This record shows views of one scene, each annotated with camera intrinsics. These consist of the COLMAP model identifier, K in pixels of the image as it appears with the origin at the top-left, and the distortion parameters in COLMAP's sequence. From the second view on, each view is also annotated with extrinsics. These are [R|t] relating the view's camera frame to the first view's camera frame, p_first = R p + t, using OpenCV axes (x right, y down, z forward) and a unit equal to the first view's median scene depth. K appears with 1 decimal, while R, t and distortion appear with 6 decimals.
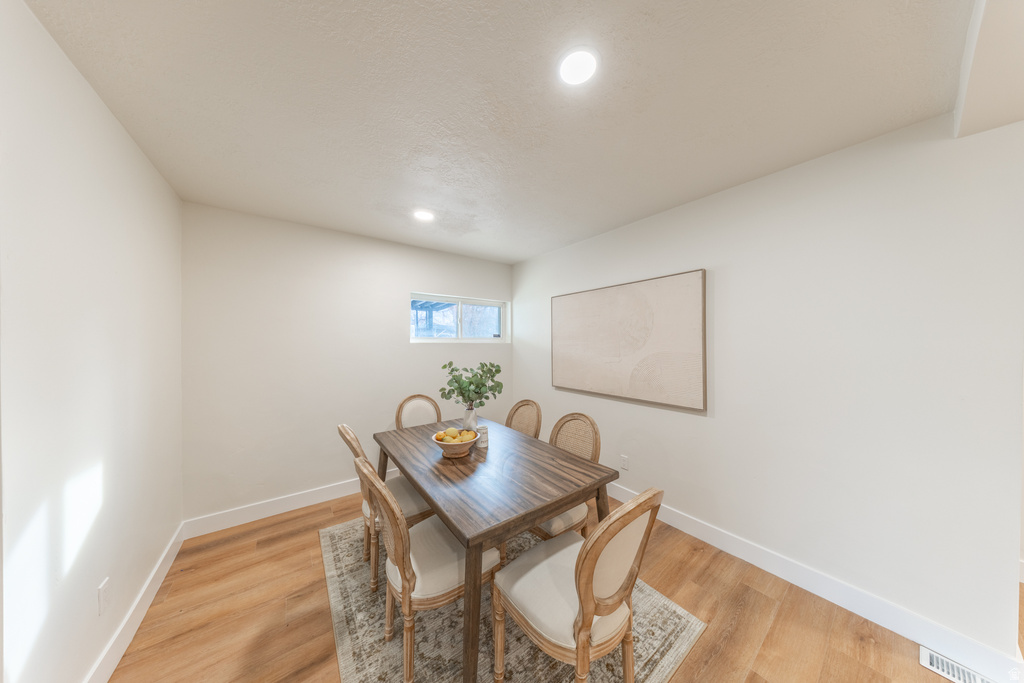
lens RADIAL K [[295.1, 0, 510.3], [0, 295.1, 343.3], [0, 0, 1]] dist [-0.000760, 0.000212]
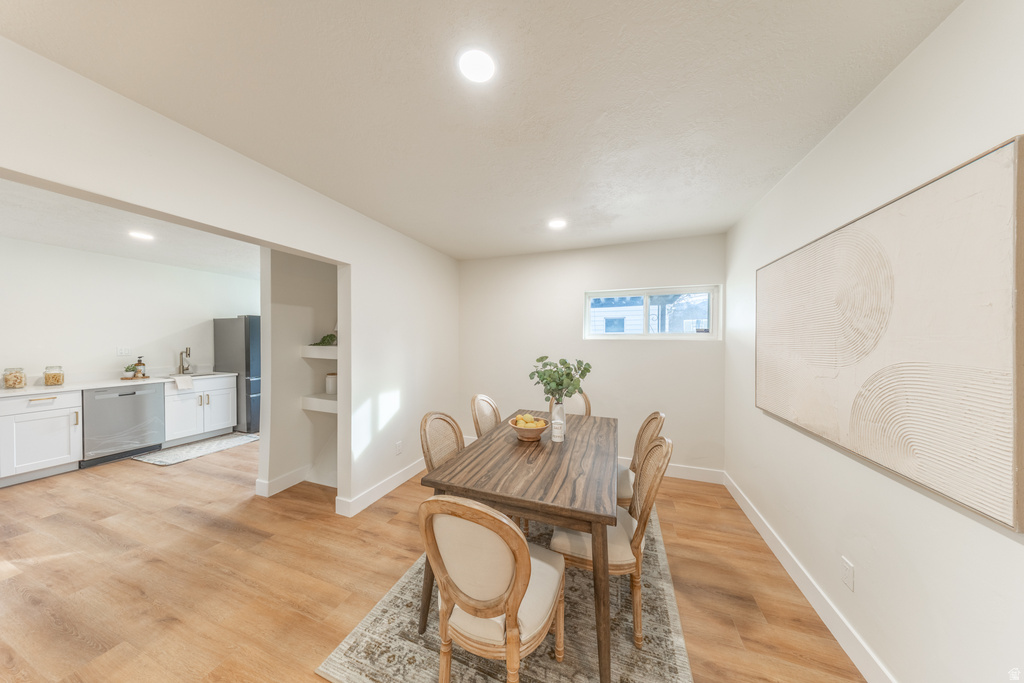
lens RADIAL K [[295.1, 0, 513.3], [0, 295.1, 343.9], [0, 0, 1]] dist [-0.000760, 0.000212]
pose [[0.532473, 0.016928, -0.846277, 0.540070], [-0.006621, 0.999853, 0.015834, 0.000071], [0.846421, -0.002828, 0.532507, 0.263510]]
